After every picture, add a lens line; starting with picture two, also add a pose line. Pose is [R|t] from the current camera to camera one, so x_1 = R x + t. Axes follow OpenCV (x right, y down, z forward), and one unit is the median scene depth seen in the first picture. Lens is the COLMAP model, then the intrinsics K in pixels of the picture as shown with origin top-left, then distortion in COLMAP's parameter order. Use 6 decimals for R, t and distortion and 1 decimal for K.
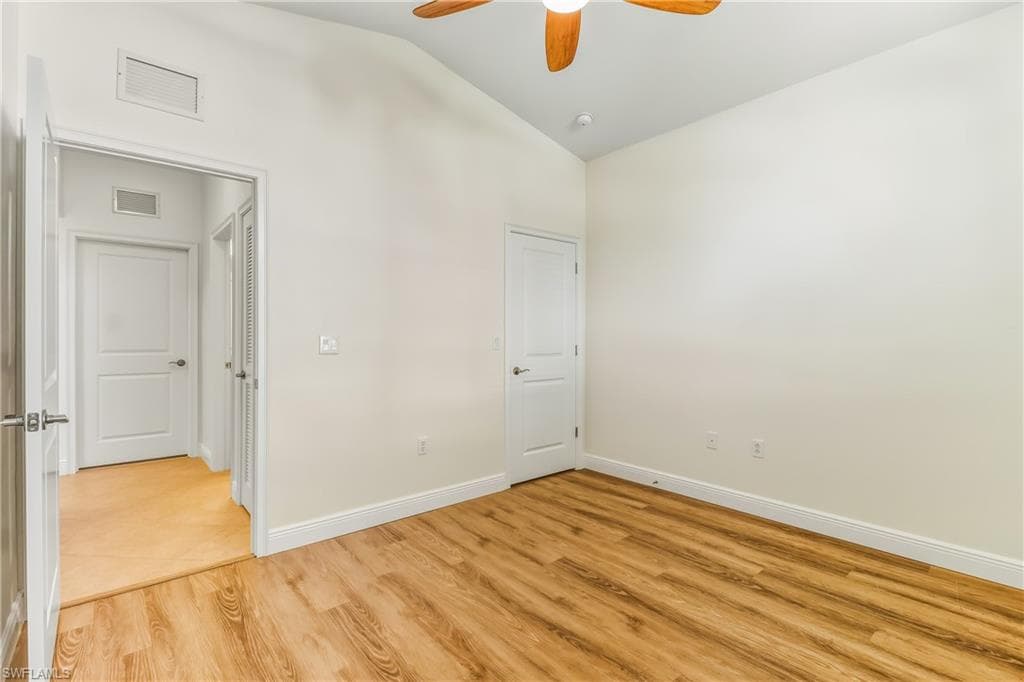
lens RADIAL K [[471.6, 0, 513.7], [0, 471.6, 337.7], [0, 0, 1]] dist [0.014483, -0.010582]
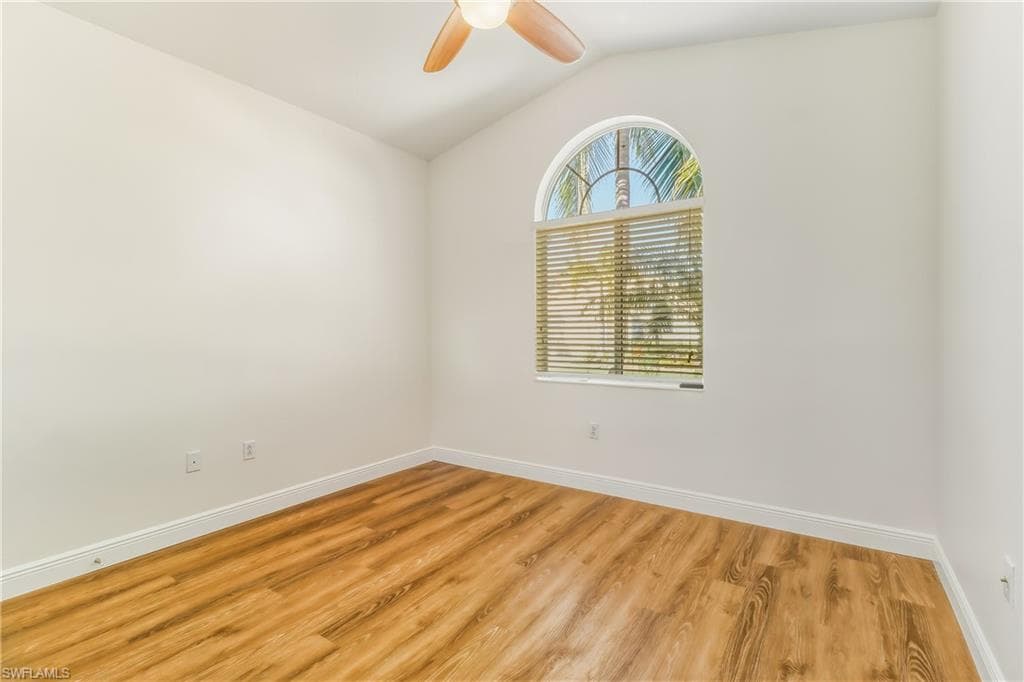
lens RADIAL K [[471.6, 0, 513.6], [0, 471.6, 337.3], [0, 0, 1]] dist [0.014483, -0.010582]
pose [[-0.278529, -0.007649, 0.960397, -0.712354], [0.006916, 0.999926, 0.009970, -0.007367], [-0.960403, 0.009419, -0.278455, 0.930858]]
